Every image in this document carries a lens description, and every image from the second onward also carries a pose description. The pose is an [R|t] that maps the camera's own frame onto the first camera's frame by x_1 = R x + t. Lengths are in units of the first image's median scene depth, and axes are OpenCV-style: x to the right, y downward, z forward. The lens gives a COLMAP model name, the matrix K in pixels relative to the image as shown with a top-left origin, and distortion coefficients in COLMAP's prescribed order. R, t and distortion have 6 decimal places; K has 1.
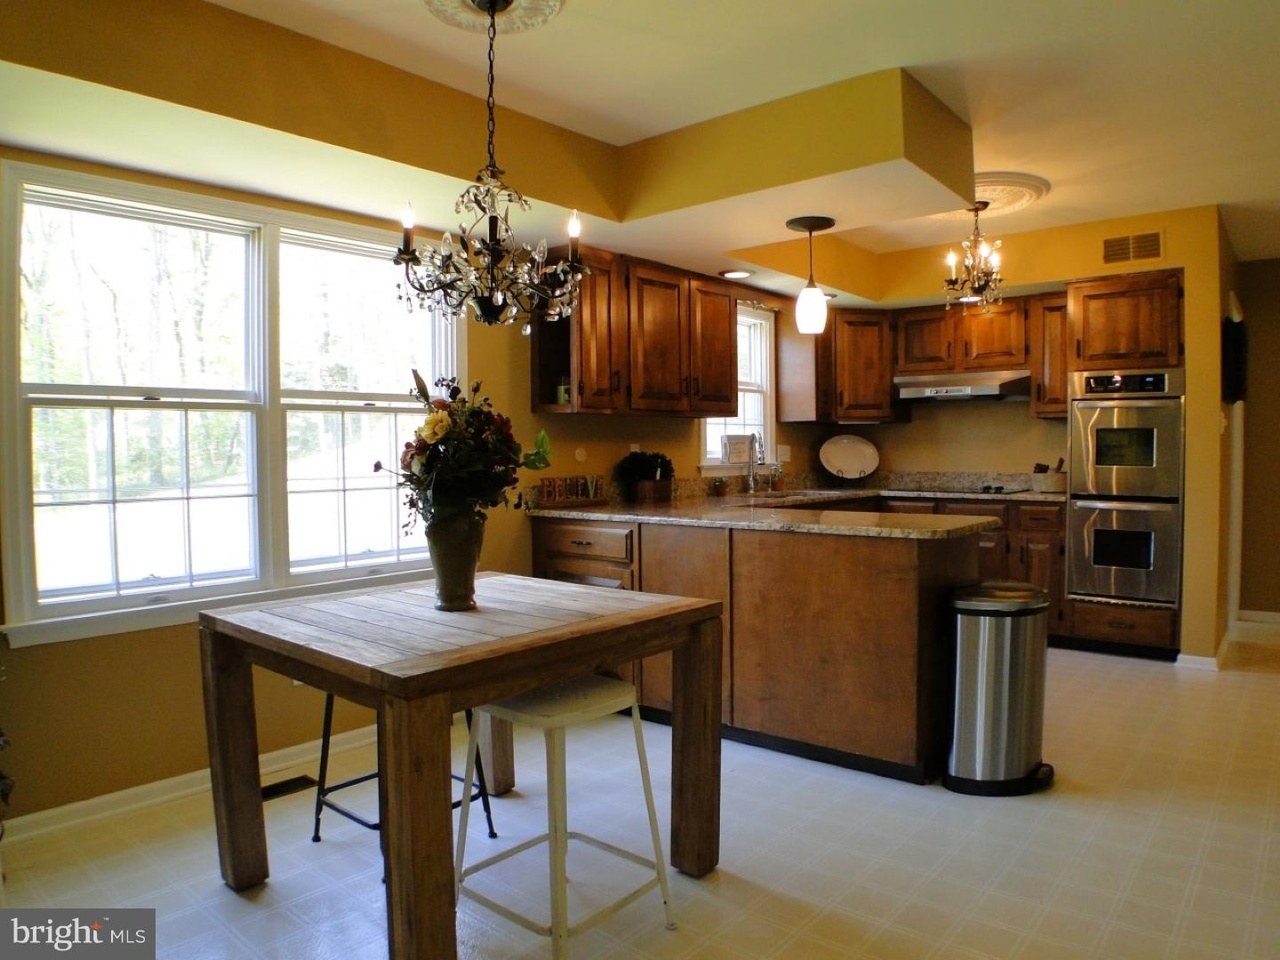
lens RADIAL K [[874.0, 0, 640.2], [0, 874.0, 479.7], [0, 0, 1]] dist [-0.086886, -0.002166]
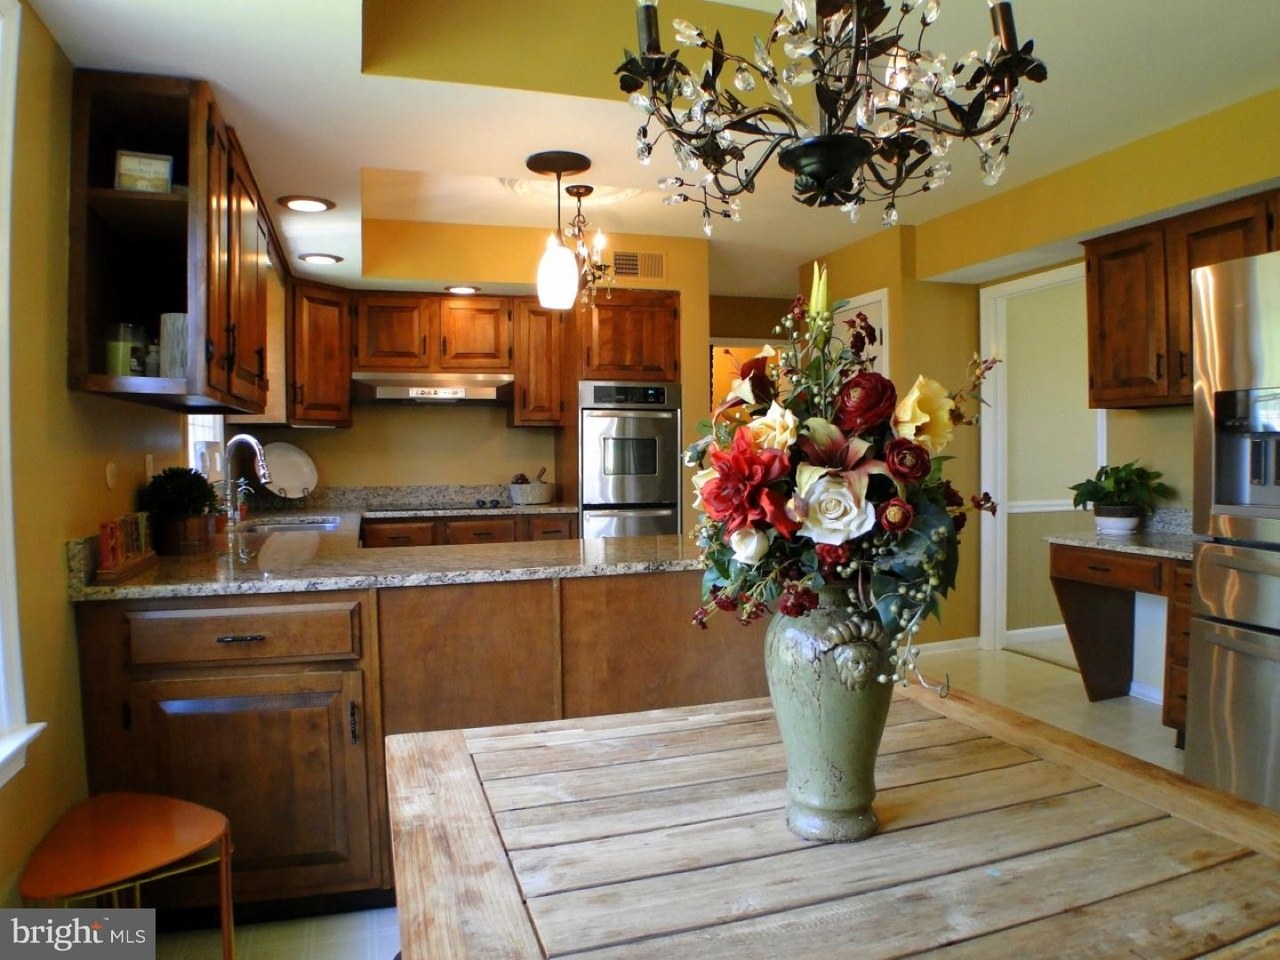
lens RADIAL K [[874.0, 0, 641.7], [0, 874.0, 472.4], [0, 0, 1]] dist [-0.086886, -0.002166]
pose [[0.517455, -0.018223, 0.855516, -0.290697], [0.033979, 0.999422, 0.000737, -0.016667], [-0.855036, 0.028688, 0.517775, 0.383271]]
